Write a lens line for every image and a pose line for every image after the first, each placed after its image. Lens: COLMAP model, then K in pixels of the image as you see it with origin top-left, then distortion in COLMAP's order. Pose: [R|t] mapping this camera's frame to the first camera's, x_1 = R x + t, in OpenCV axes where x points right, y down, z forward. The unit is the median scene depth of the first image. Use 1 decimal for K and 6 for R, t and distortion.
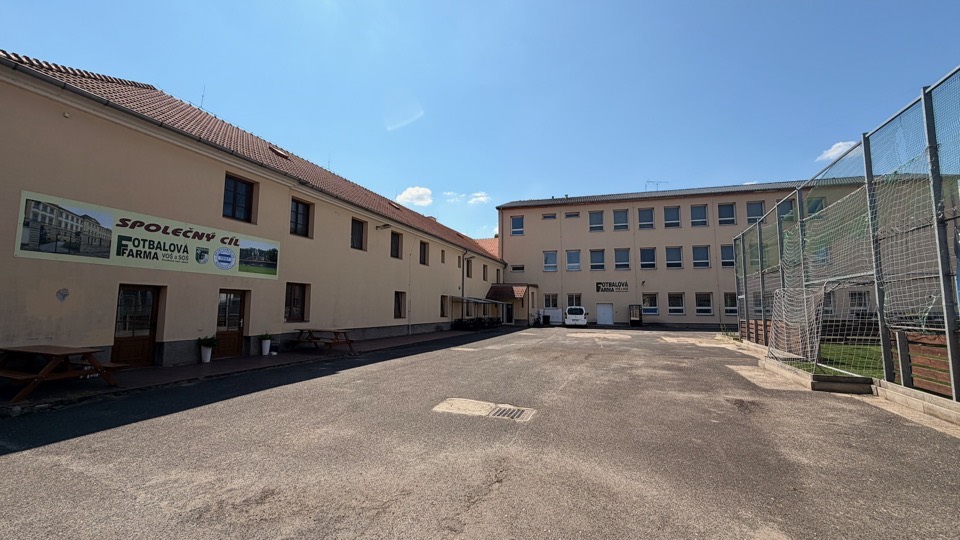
lens RADIAL K [[384.0, 0, 480.0], [0, 384.0, 270.0], [0, 0, 1]] dist [0.001964, 0.000259]
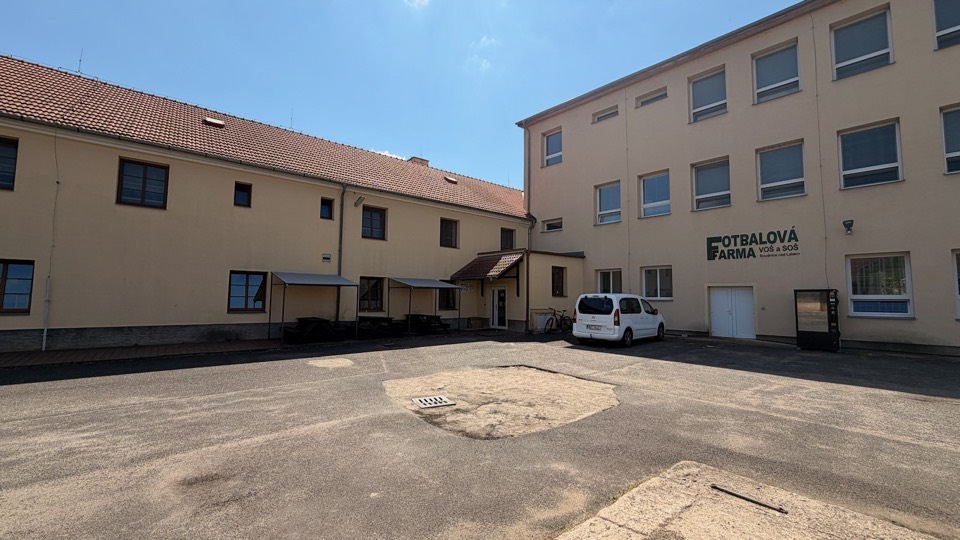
lens RADIAL K [[384.0, 0, 480.0], [0, 384.0, 270.0], [0, 0, 1]] dist [0.001964, 0.000259]
pose [[0.857801, -0.035784, -0.512735, 0.306414], [0.046627, 0.998878, 0.008294, 0.052945], [0.511863, -0.031022, 0.858507, 0.511449]]
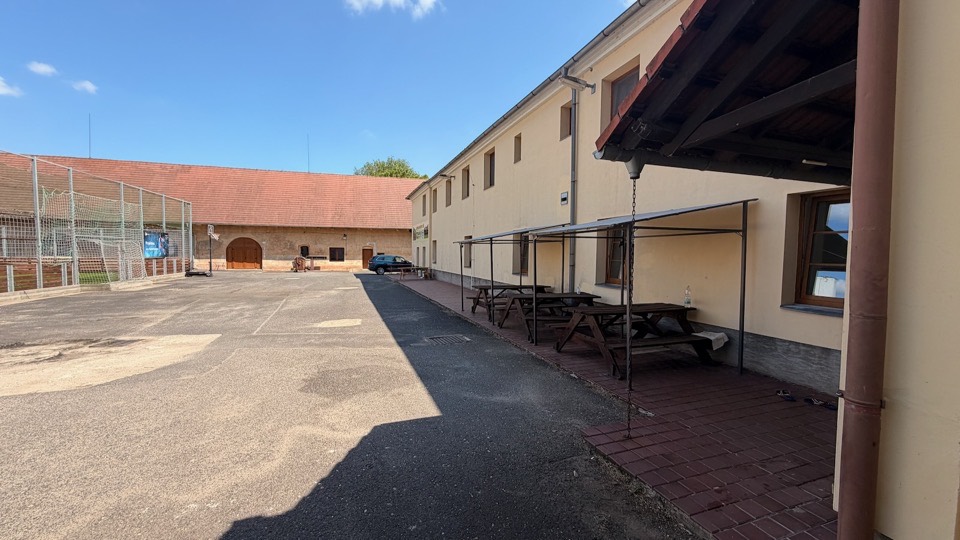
lens RADIAL K [[384.0, 0, 480.0], [0, 384.0, 270.0], [0, 0, 1]] dist [0.001964, 0.000259]
pose [[-0.781258, 0.007934, -0.624158, 0.169718], [0.042238, 0.998299, -0.040180, 0.093407], [0.622777, -0.057754, -0.780265, 0.943642]]
